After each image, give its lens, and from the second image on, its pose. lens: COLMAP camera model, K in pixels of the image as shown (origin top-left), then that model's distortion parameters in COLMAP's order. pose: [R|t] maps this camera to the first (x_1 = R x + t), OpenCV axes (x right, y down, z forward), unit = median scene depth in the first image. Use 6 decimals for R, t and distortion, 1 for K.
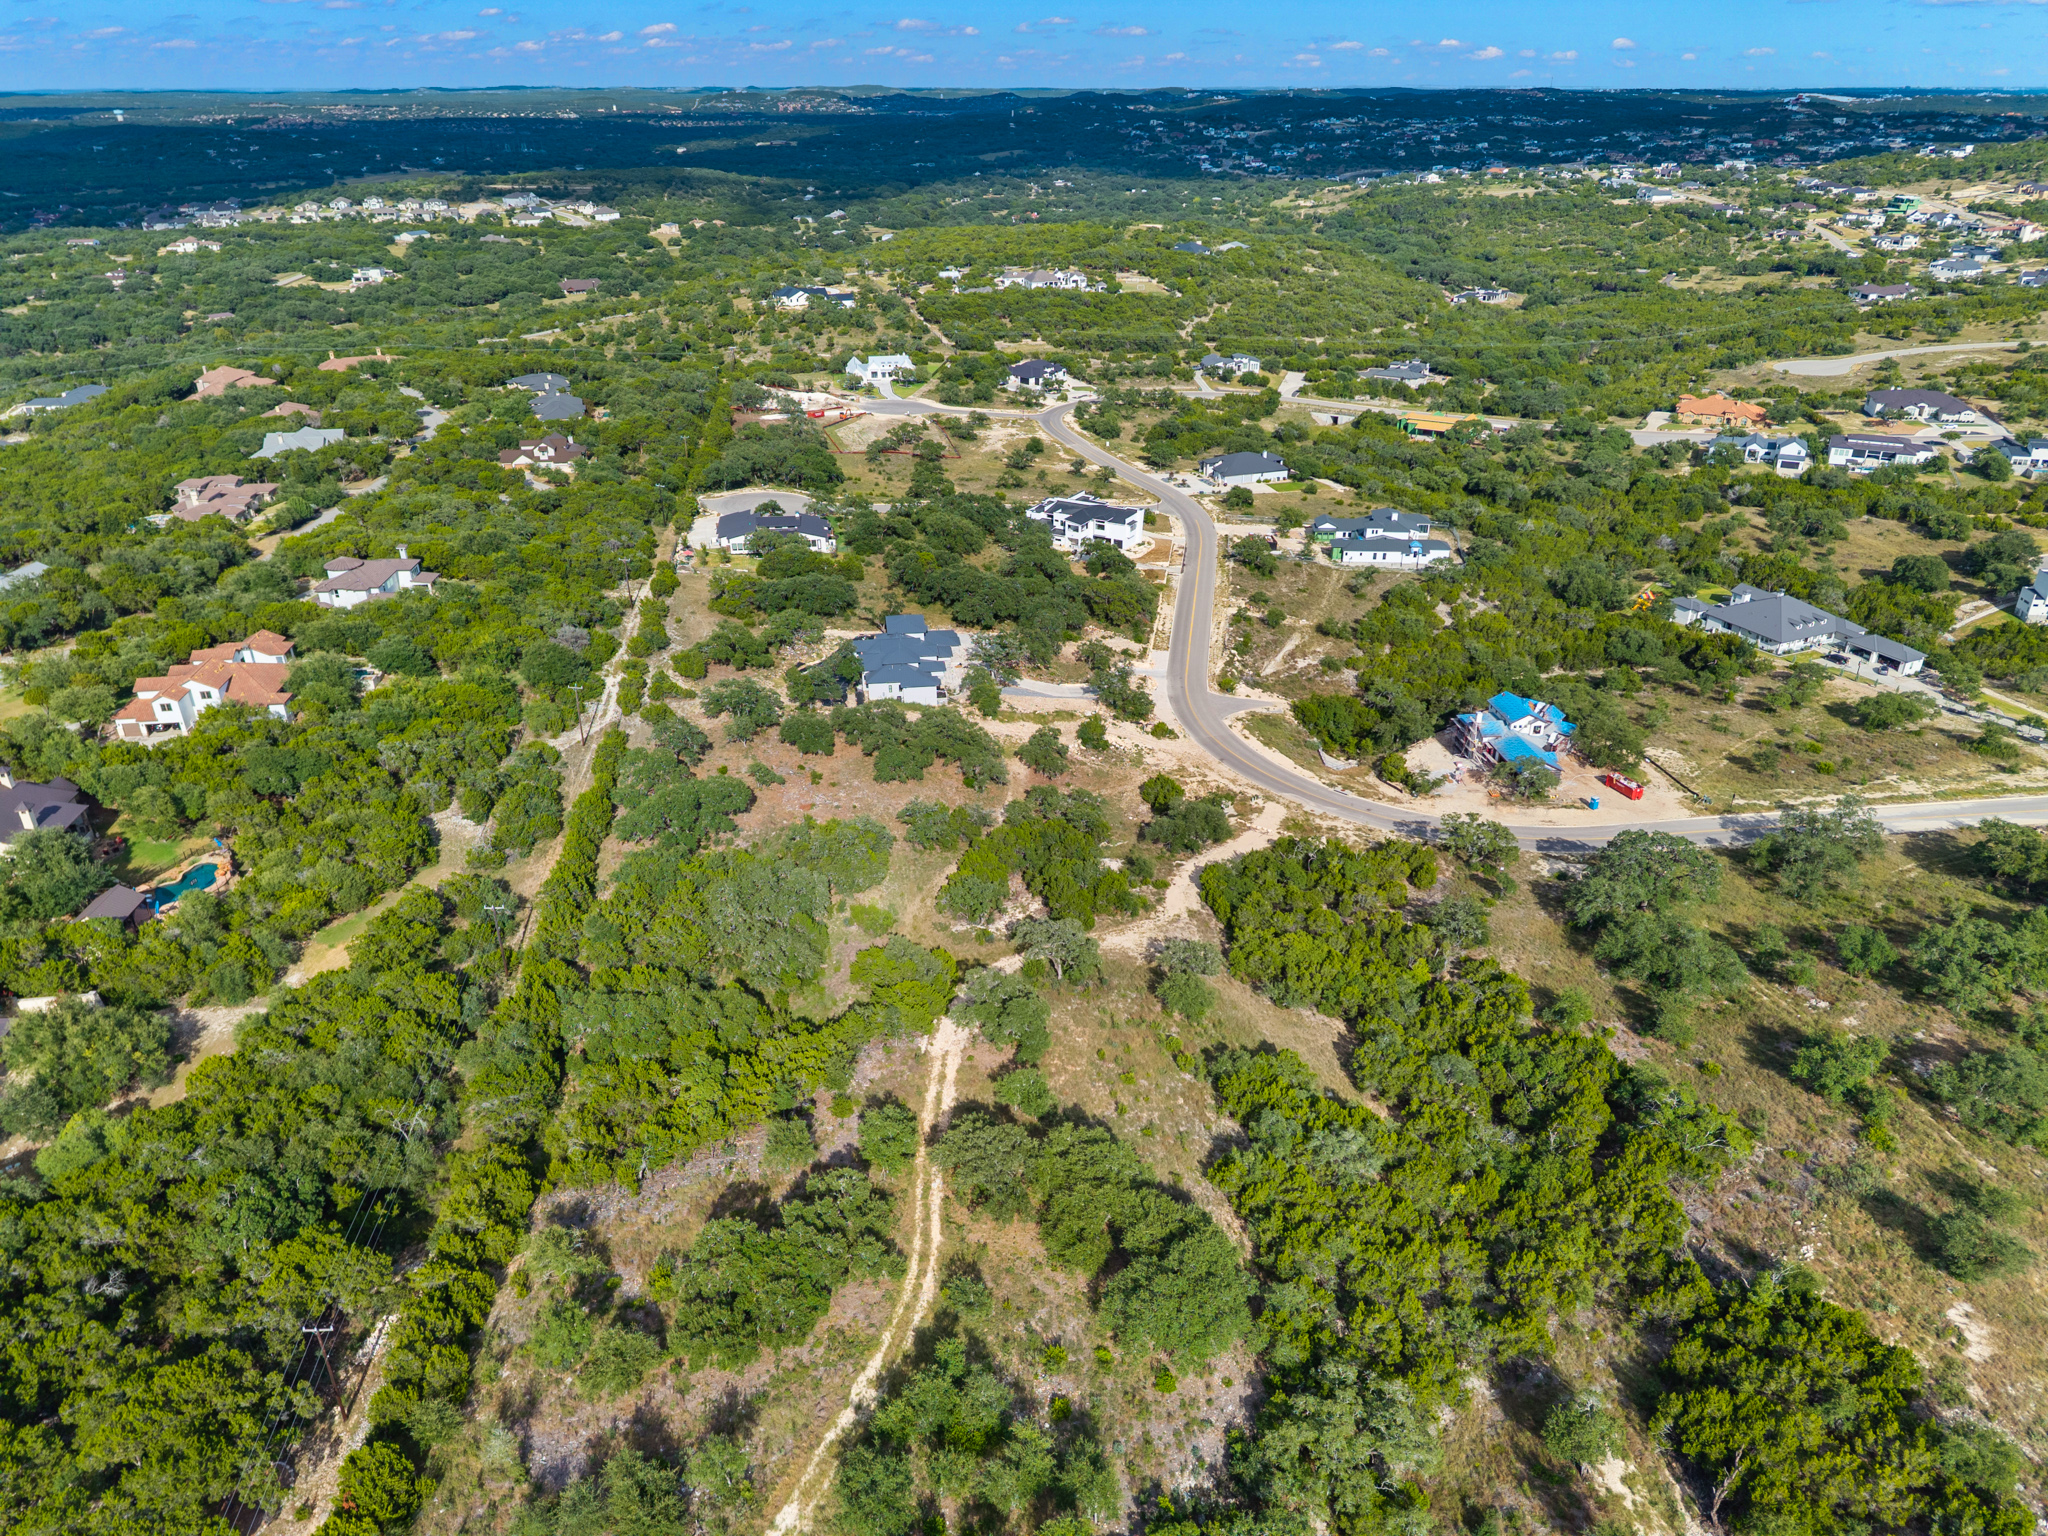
lens RADIAL K [[1371.1, 0, 1024.0], [0, 1371.1, 768.0], [0, 0, 1]] dist [0.023399, -0.021779]
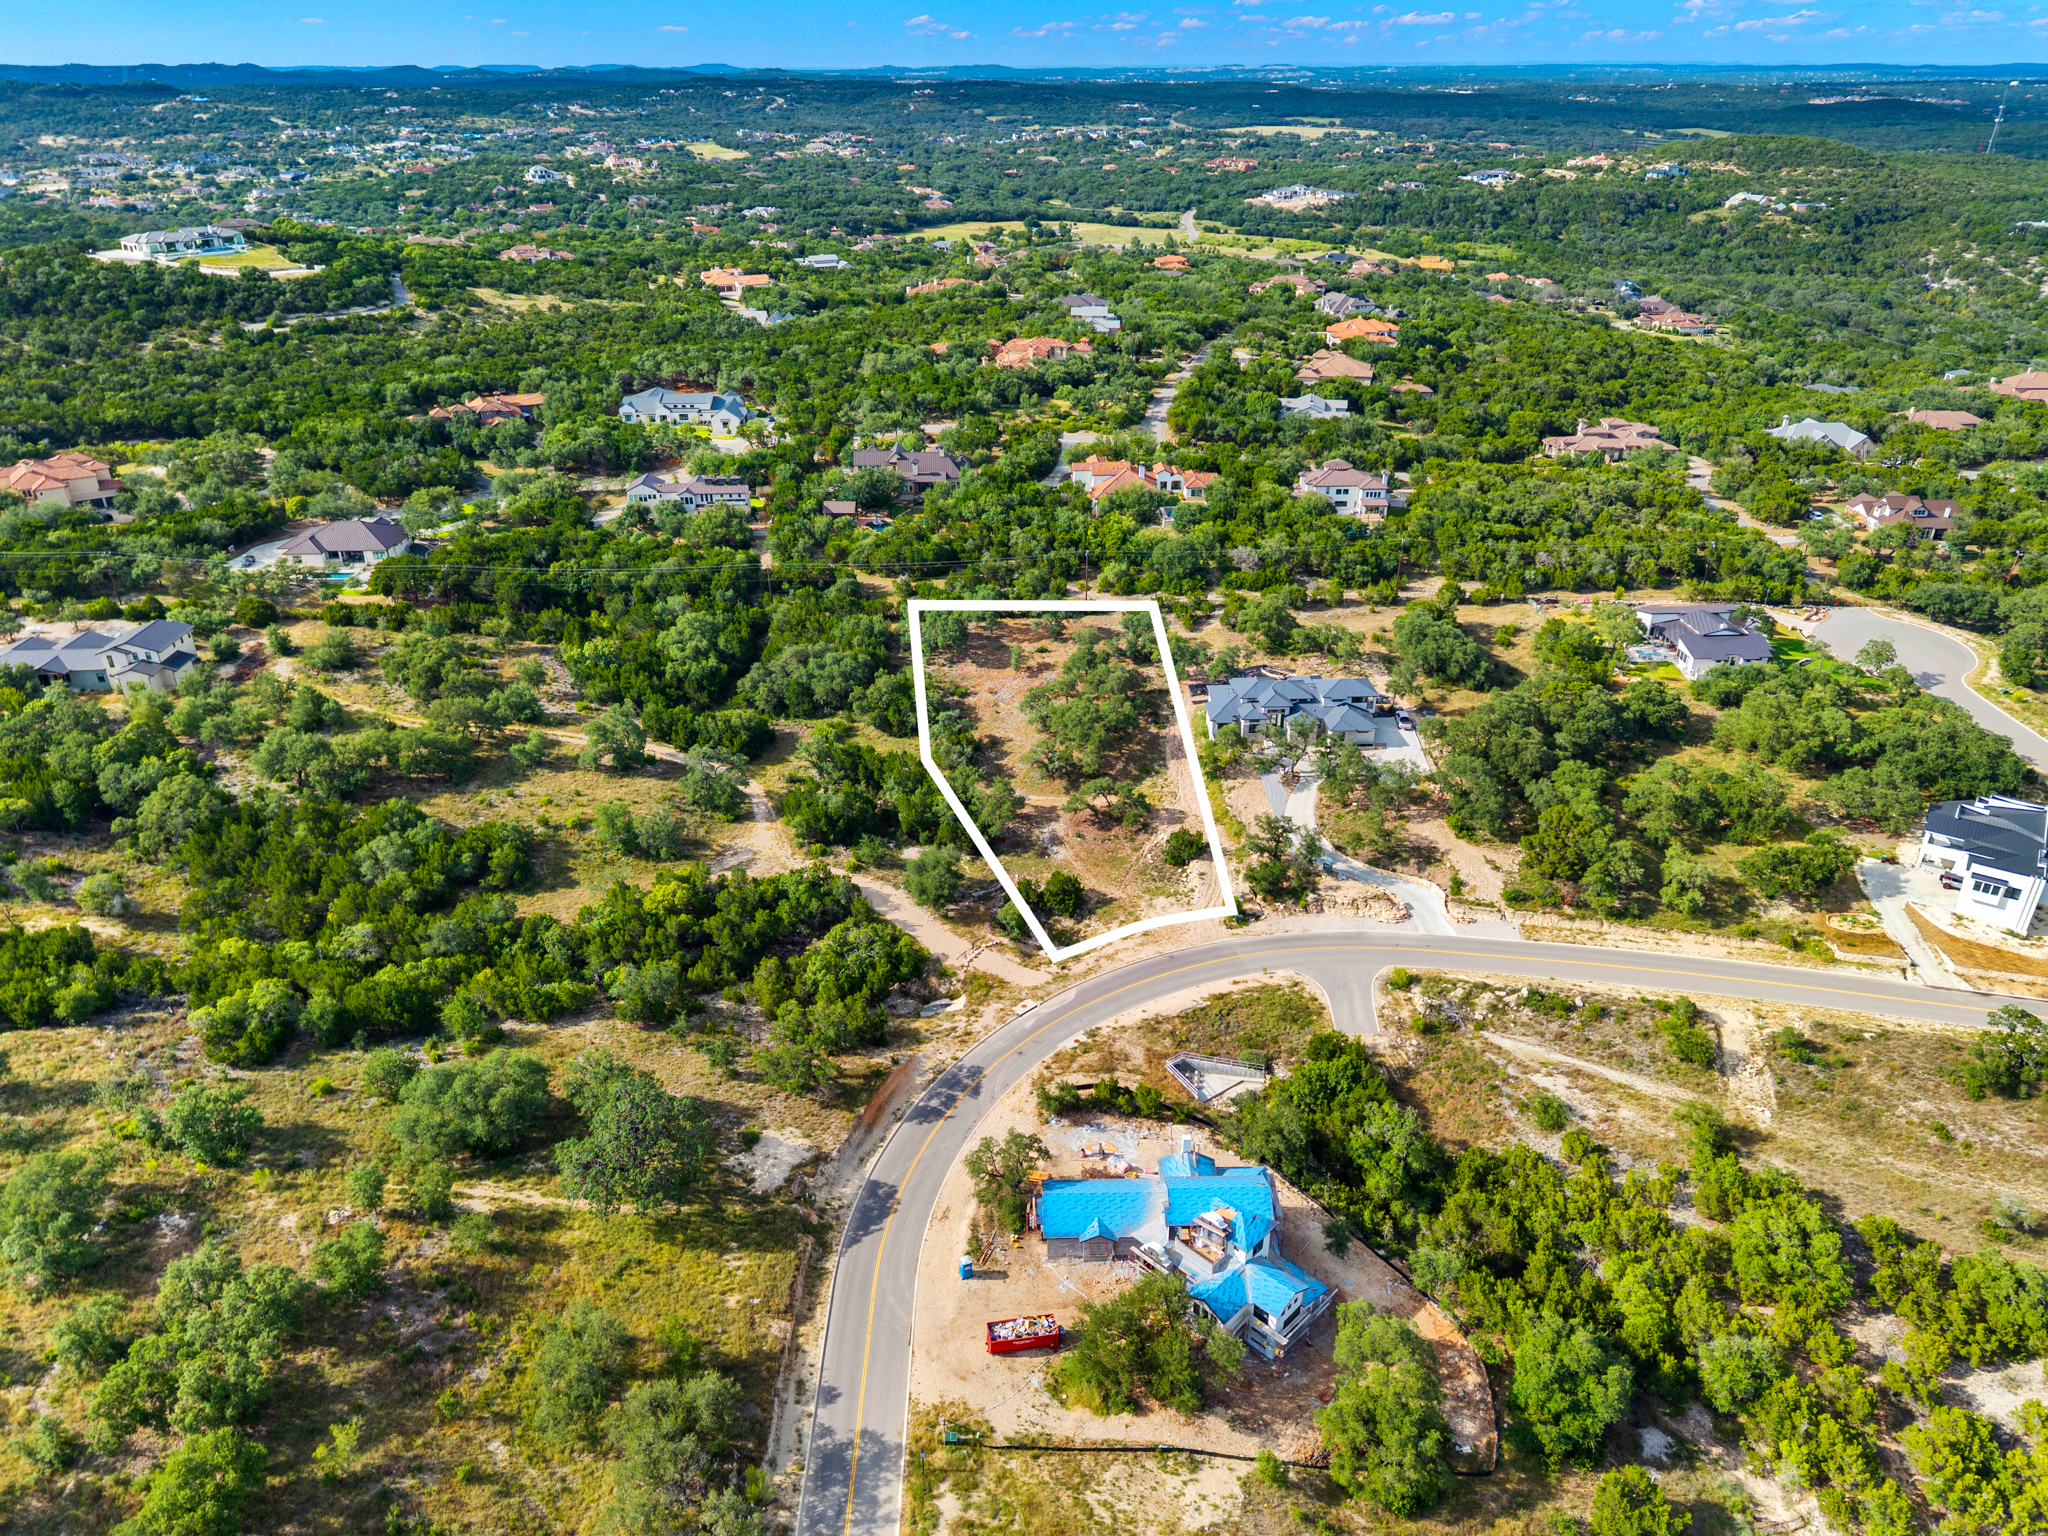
lens RADIAL K [[1371.1, 0, 1024.0], [0, 1371.1, 768.0], [0, 0, 1]] dist [0.023399, -0.021779]
pose [[-0.086999, 0.459893, -0.883702, 0.738481], [-0.442841, 0.776750, 0.447830, -0.373715], [0.892369, 0.430301, 0.136083, 0.738405]]
